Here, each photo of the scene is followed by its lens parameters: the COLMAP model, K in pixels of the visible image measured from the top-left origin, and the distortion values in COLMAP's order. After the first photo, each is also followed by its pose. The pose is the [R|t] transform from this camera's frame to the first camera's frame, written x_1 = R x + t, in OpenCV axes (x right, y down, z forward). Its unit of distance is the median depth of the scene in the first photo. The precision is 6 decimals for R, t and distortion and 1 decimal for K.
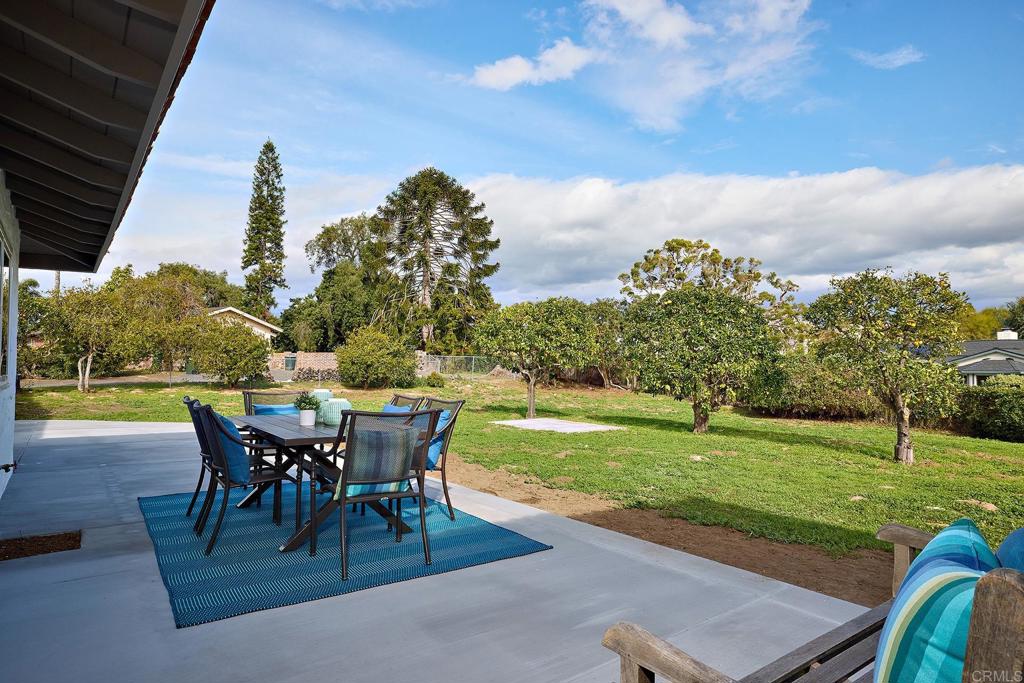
lens RADIAL K [[598.7, 0, 514.8], [0, 598.7, 341.3], [0, 0, 1]] dist [-0.000121, -0.000209]
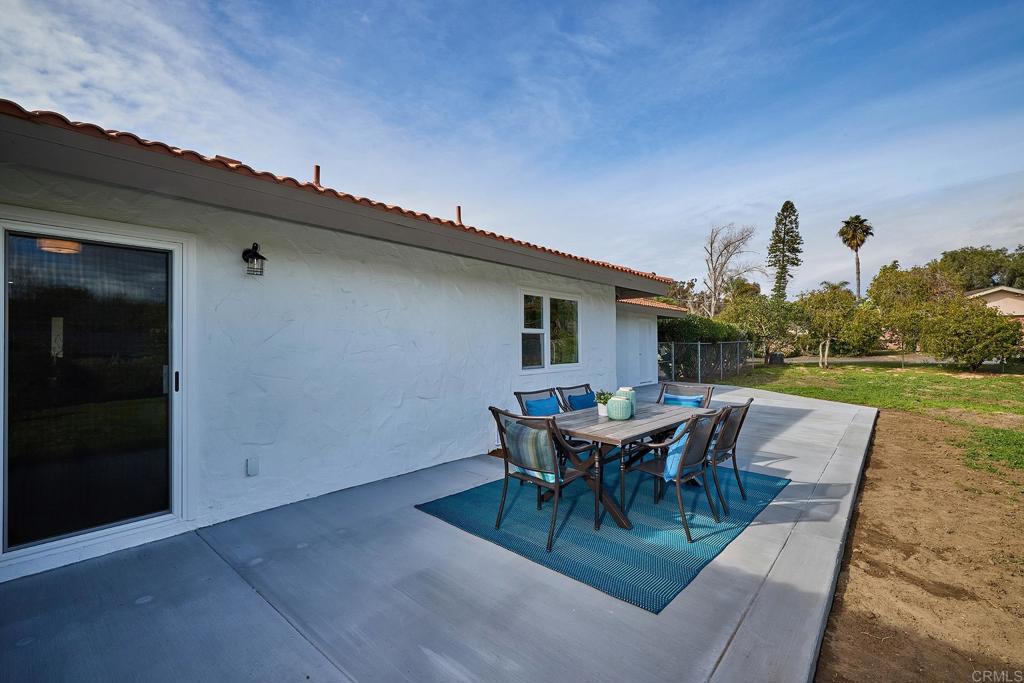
lens RADIAL K [[448.0, 0, 513.2], [0, 448.0, 340.8], [0, 0, 1]] dist [-0.001187, 0.000354]
pose [[0.205578, -0.008045, -0.978608, 0.102513], [0.042405, 0.999100, 0.000695, -0.004750], [0.977721, -0.041641, 0.205735, 0.117411]]
